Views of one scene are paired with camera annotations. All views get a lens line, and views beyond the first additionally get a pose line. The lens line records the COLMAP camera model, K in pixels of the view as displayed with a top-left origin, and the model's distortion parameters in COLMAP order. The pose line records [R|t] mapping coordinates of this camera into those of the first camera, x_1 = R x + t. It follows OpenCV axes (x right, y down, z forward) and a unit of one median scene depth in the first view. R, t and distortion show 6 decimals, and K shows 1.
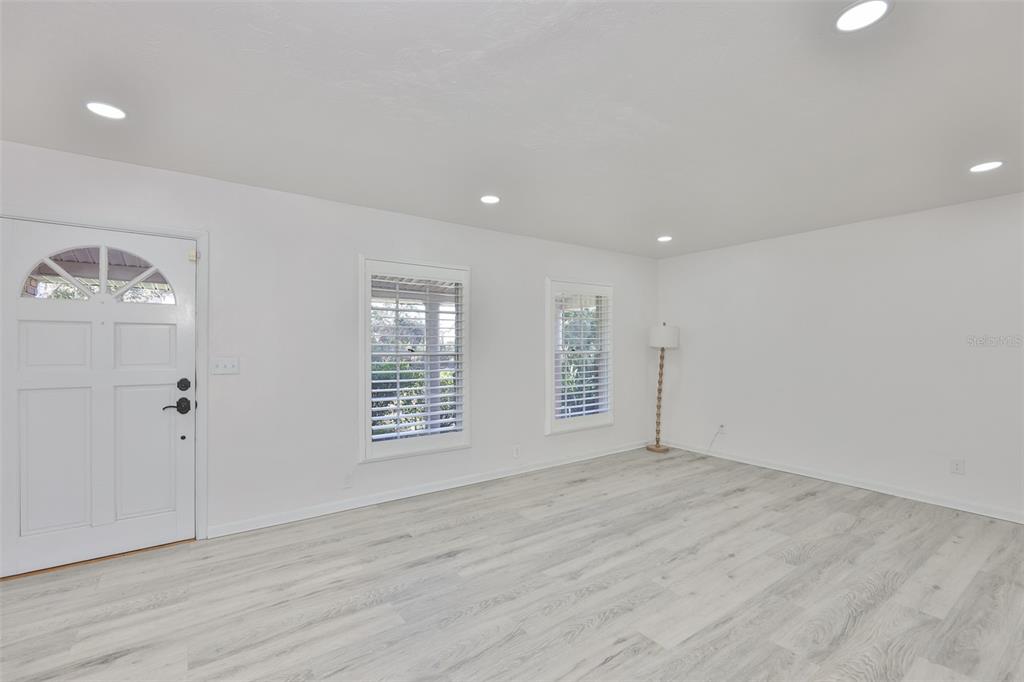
lens RADIAL K [[431.2, 0, 510.2], [0, 431.2, 338.1], [0, 0, 1]] dist [-0.001129, 0.000115]
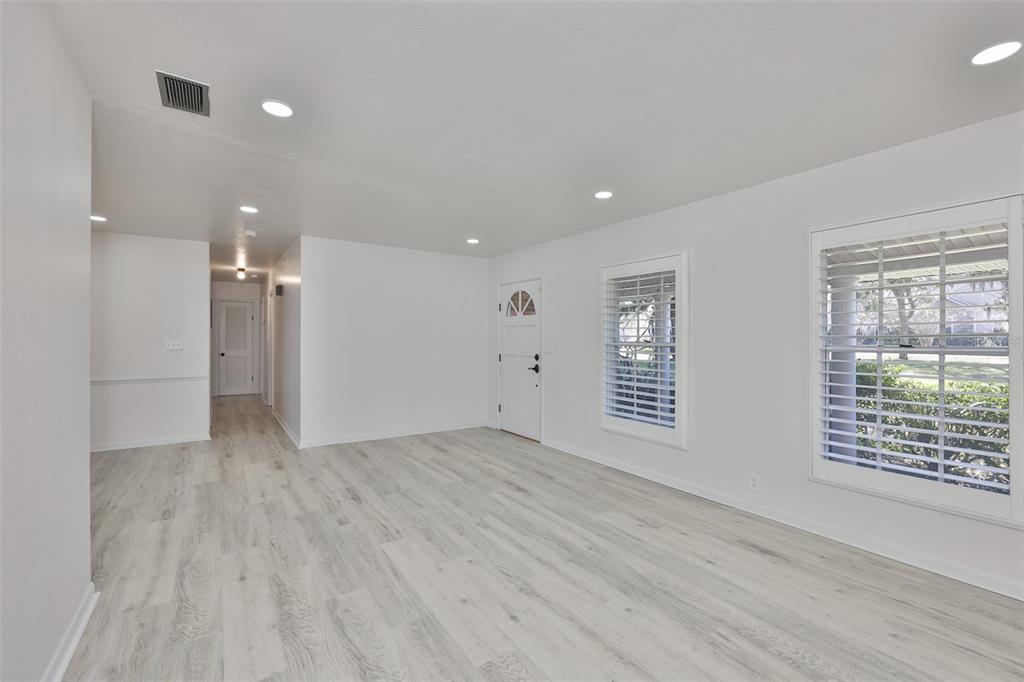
lens RADIAL K [[431.2, 0, 510.2], [0, 431.2, 338.1], [0, 0, 1]] dist [-0.001129, 0.000115]
pose [[0.000606, 0.002631, -0.999996, 1.115235], [0.013118, 0.999910, 0.002639, 0.017071], [0.999914, -0.013120, 0.000572, 0.886558]]
